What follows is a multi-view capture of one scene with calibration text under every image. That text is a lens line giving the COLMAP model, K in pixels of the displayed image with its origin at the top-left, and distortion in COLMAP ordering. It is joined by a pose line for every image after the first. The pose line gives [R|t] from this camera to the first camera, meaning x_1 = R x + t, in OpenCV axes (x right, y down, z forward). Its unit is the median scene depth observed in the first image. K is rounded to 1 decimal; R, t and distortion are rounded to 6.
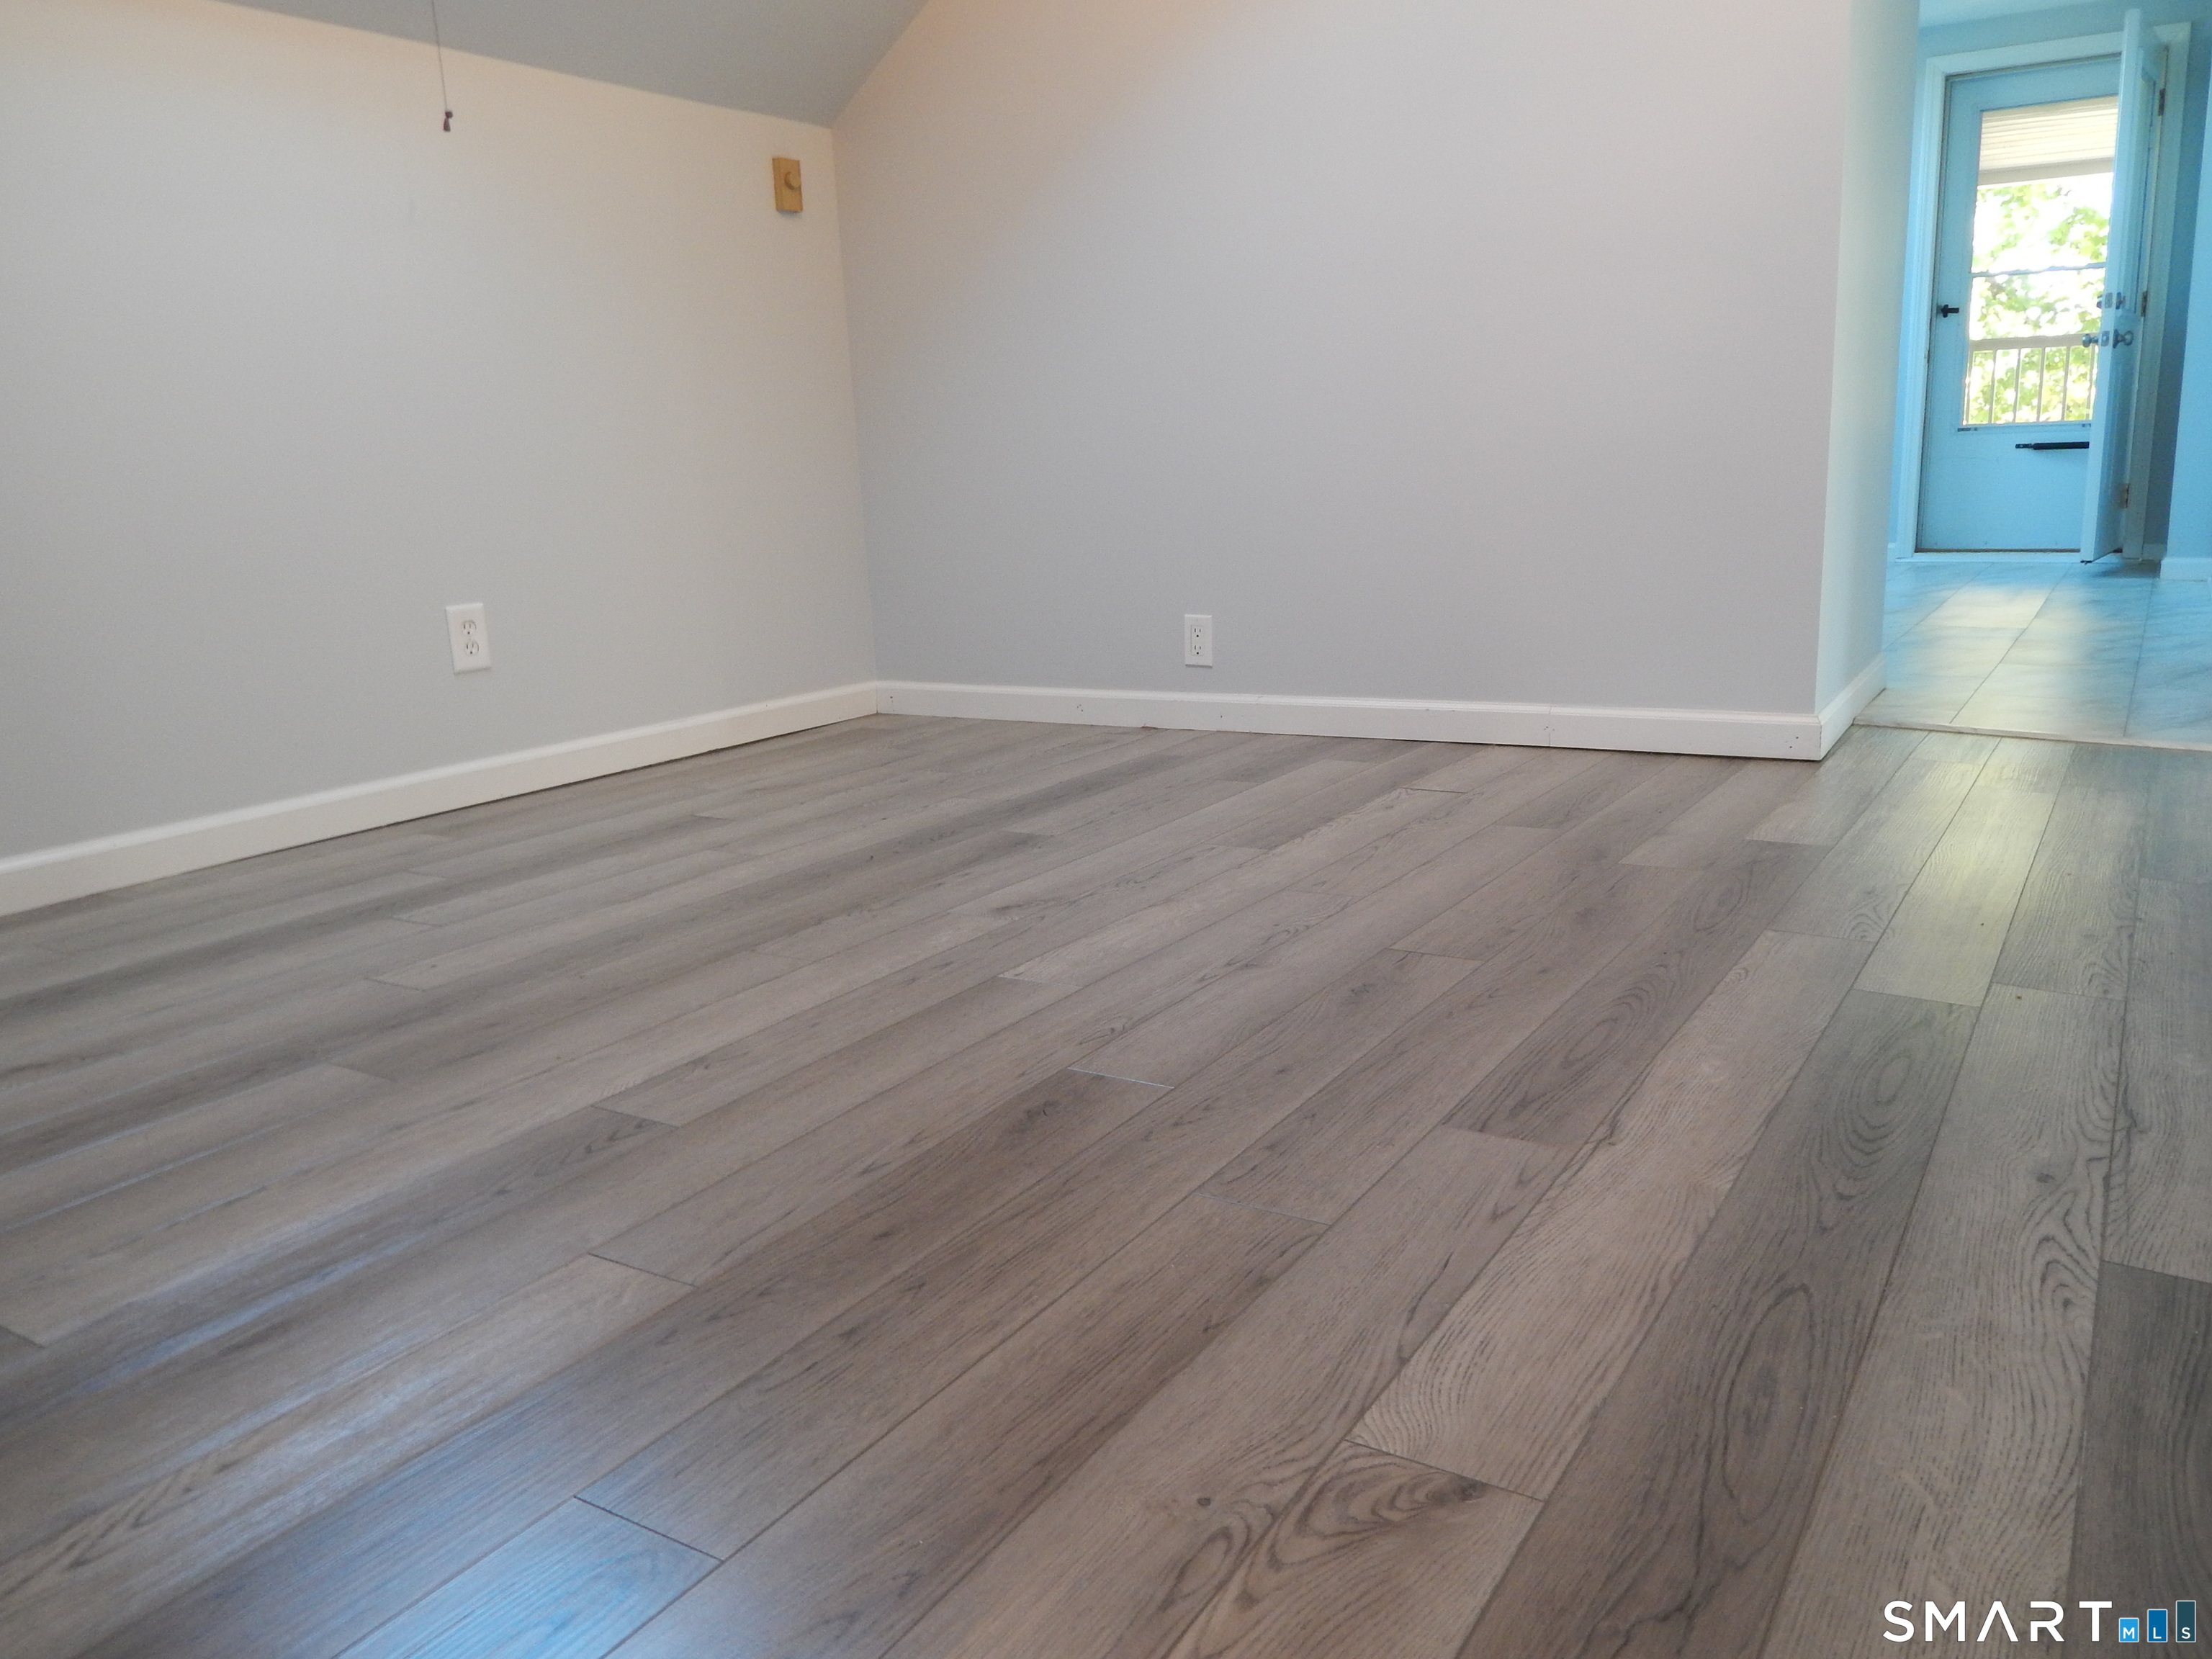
lens RADIAL K [[1656.6, 0, 1106.0], [0, 1656.6, 829.5], [0, 0, 1]] dist [0.004835, 0.002461]
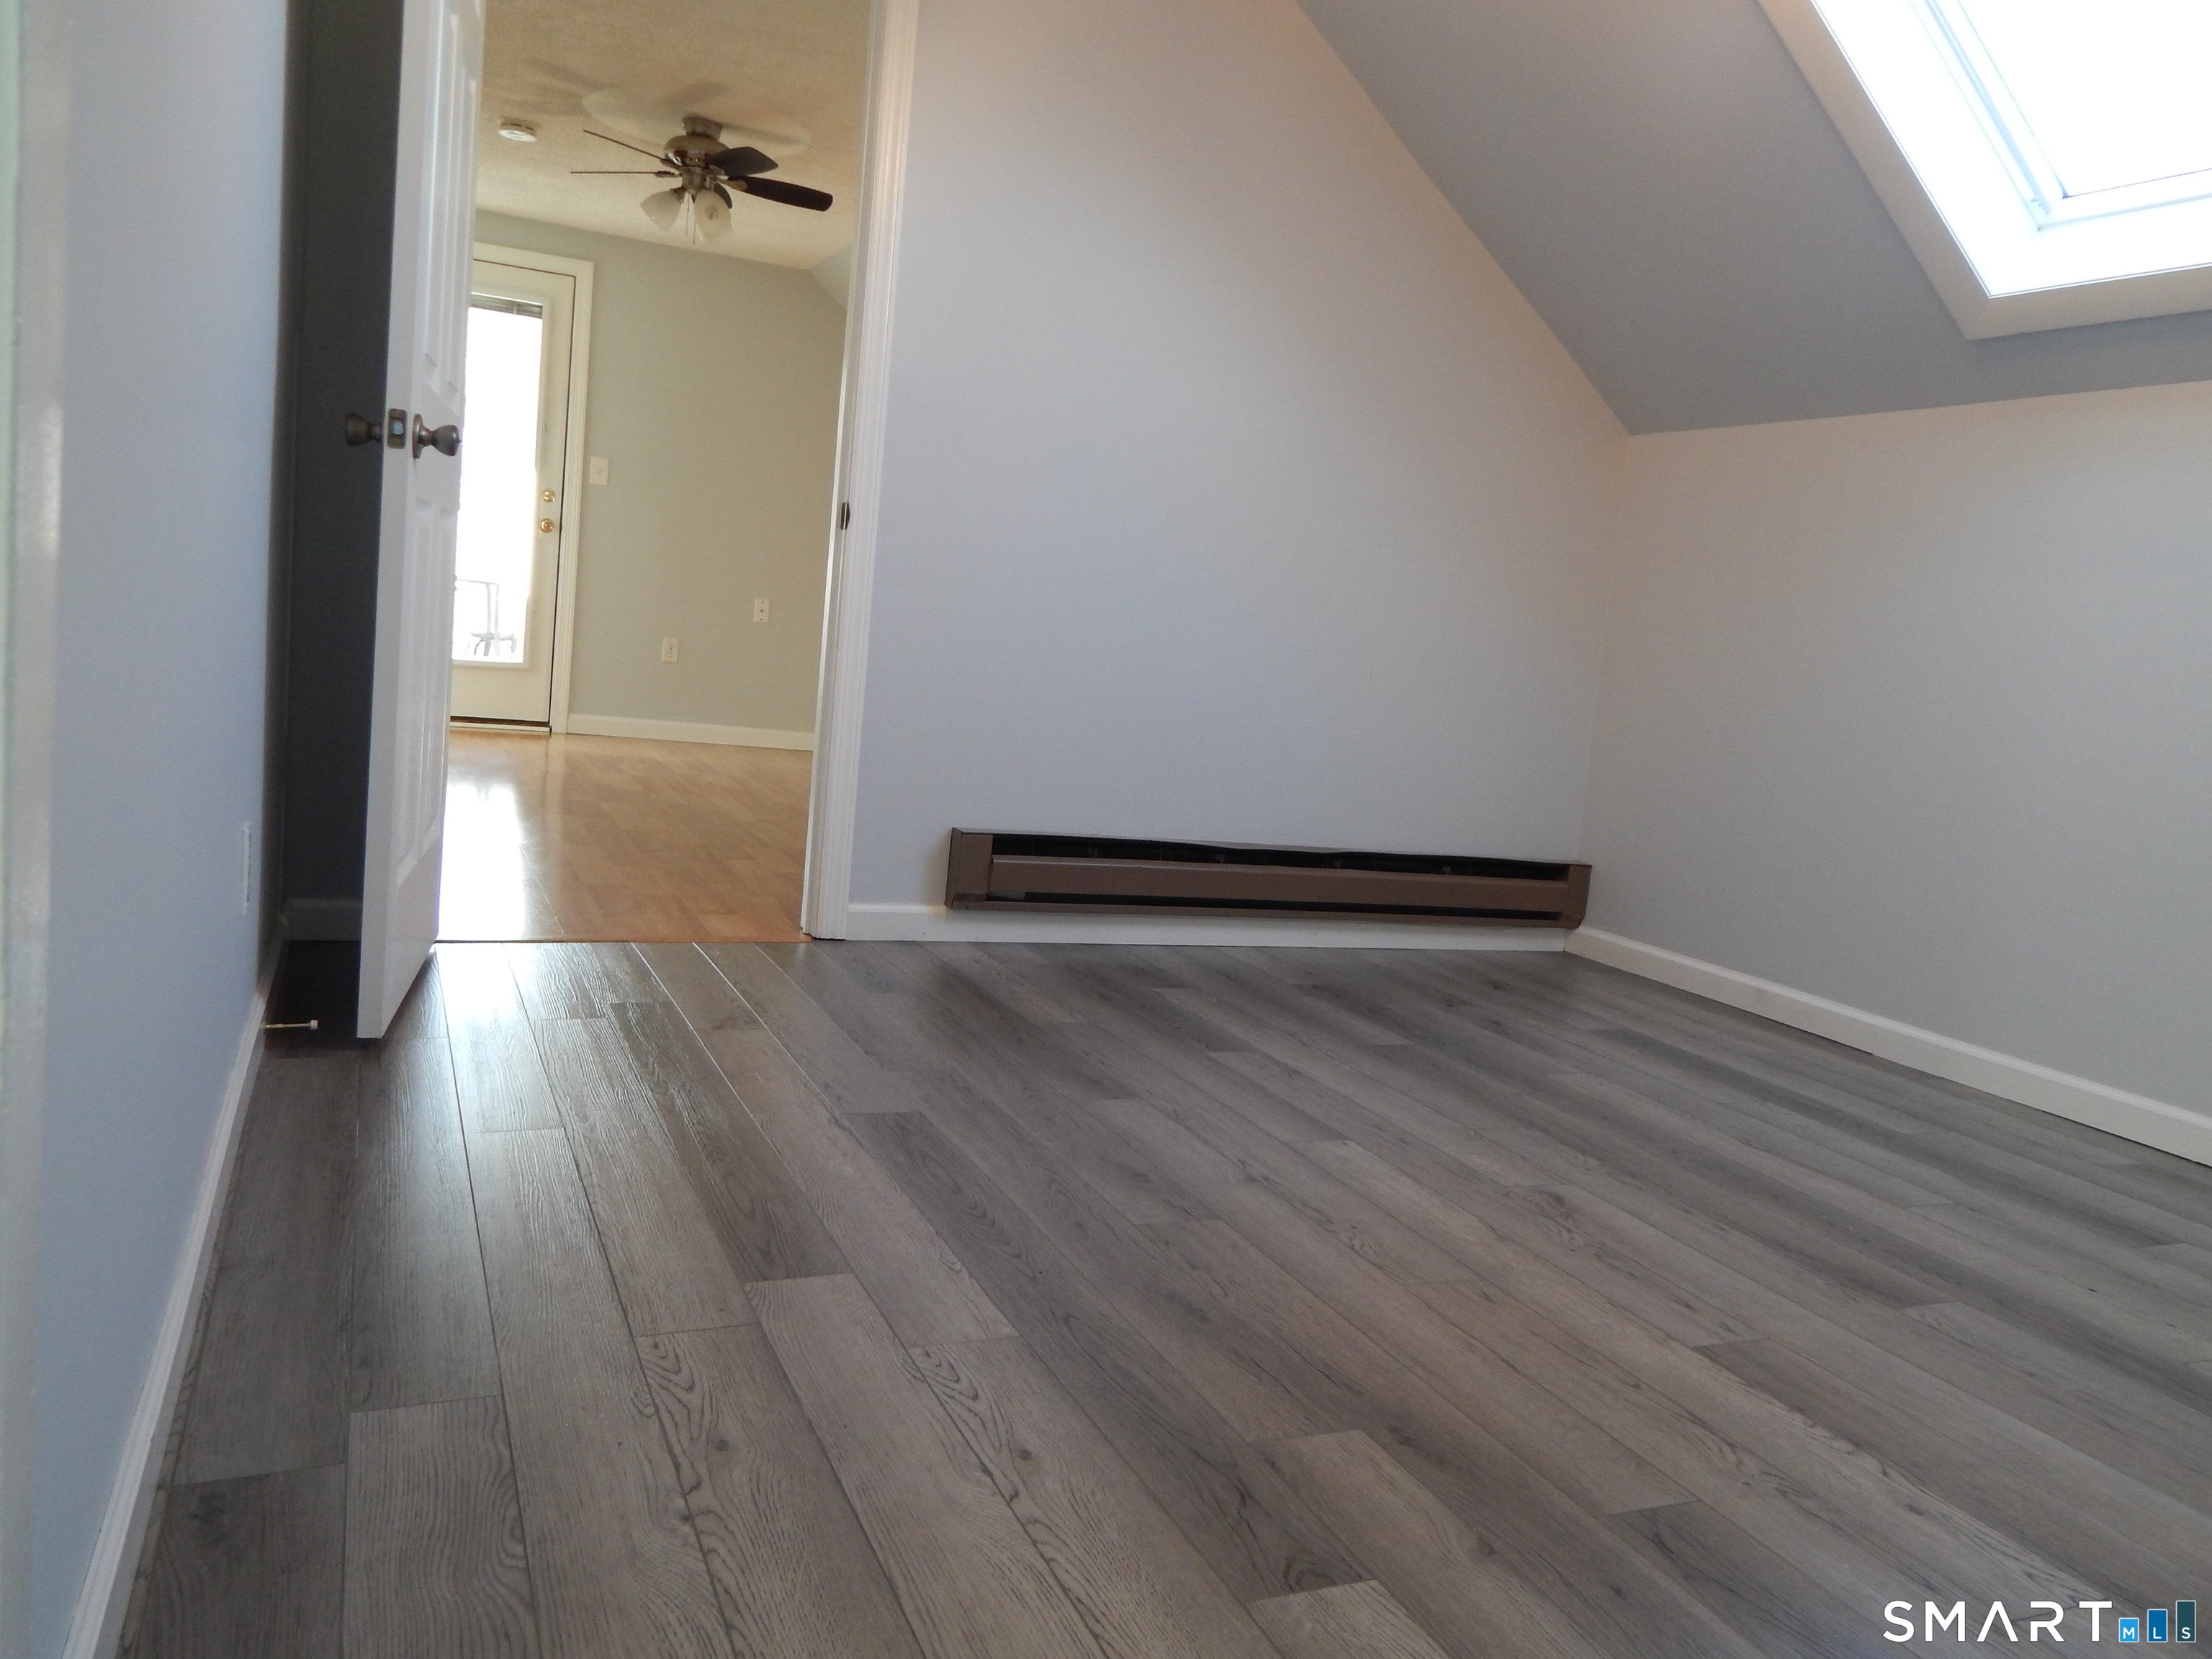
lens RADIAL K [[1656.6, 0, 1106.0], [0, 1656.6, 829.5], [0, 0, 1]] dist [0.004835, 0.002461]
pose [[-0.560788, 0.085278, -0.823556, 1.134158], [-0.250350, 0.930656, 0.266840, -0.453981], [0.789204, 0.355818, -0.500551, 1.473138]]
